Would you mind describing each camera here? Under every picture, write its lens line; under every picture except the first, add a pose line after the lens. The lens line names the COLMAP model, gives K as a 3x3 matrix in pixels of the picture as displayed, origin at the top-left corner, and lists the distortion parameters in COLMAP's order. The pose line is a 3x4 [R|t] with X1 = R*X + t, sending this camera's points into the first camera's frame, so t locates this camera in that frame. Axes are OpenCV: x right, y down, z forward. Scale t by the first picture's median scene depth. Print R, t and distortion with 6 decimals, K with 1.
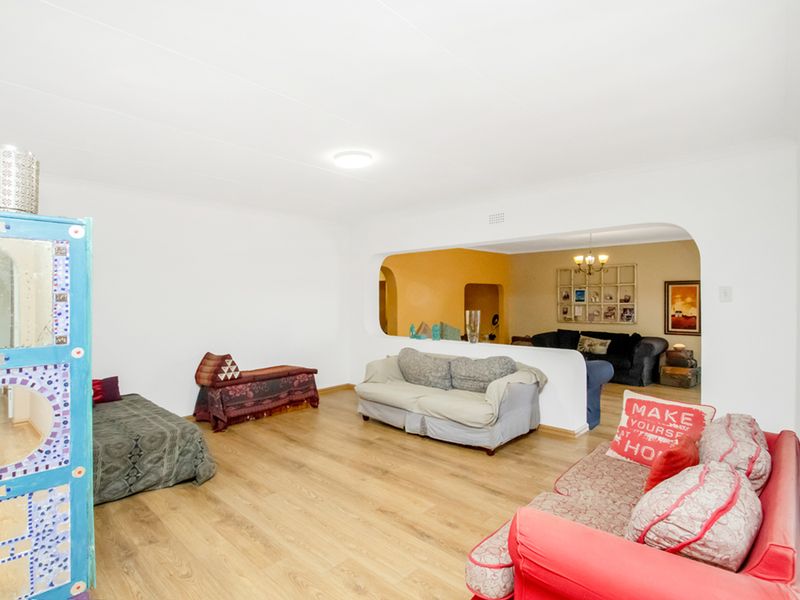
lens RADIAL K [[421.8, 0, 386.8], [0, 421.8, 299.4], [0, 0, 1]] dist [0.002161, 0.000413]
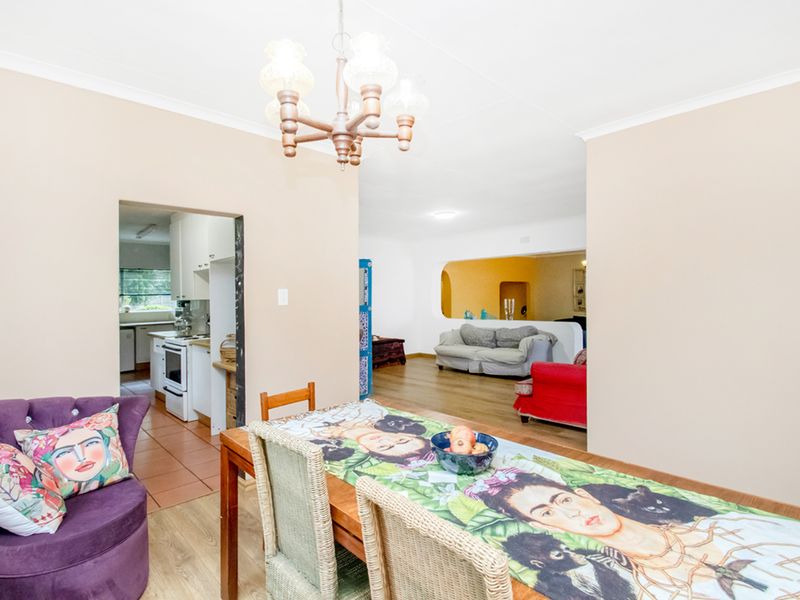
lens RADIAL K [[421.8, 0, 386.8], [0, 421.8, 299.4], [0, 0, 1]] dist [0.002161, 0.000413]
pose [[0.998072, -0.011057, -0.061070, -0.152570], [0.011115, 0.999938, 0.000597, 0.023251], [0.061060, -0.001275, 0.998133, -0.581031]]
